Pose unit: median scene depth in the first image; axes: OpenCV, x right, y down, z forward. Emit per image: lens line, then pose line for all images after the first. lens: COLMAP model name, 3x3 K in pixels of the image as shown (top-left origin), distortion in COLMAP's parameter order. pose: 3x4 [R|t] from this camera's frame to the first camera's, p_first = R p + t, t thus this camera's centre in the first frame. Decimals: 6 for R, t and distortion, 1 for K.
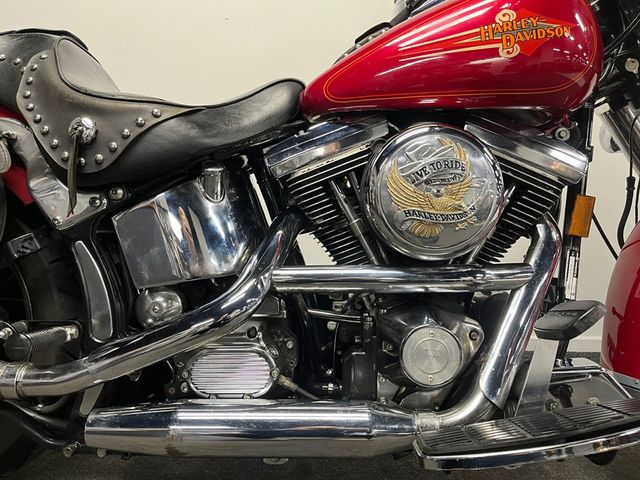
lens RADIAL K [[487.8, 0, 321.3], [0, 487.8, 238.3], [0, 0, 1]] dist [0.050965, -0.052642]
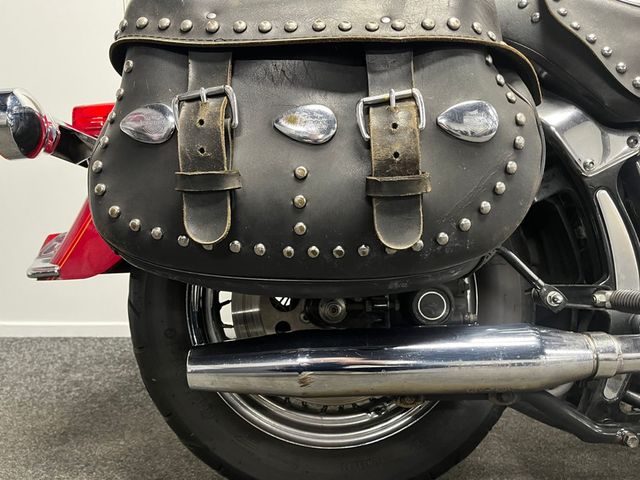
lens RADIAL K [[487.8, 0, 320.4], [0, 487.8, 239.5], [0, 0, 1]] dist [0.050965, -0.052642]
pose [[0.999551, -0.001505, 0.029923, -1.041678], [0.001894, 0.999914, -0.012978, 0.103396], [-0.029900, 0.013029, 0.999468, 0.185814]]
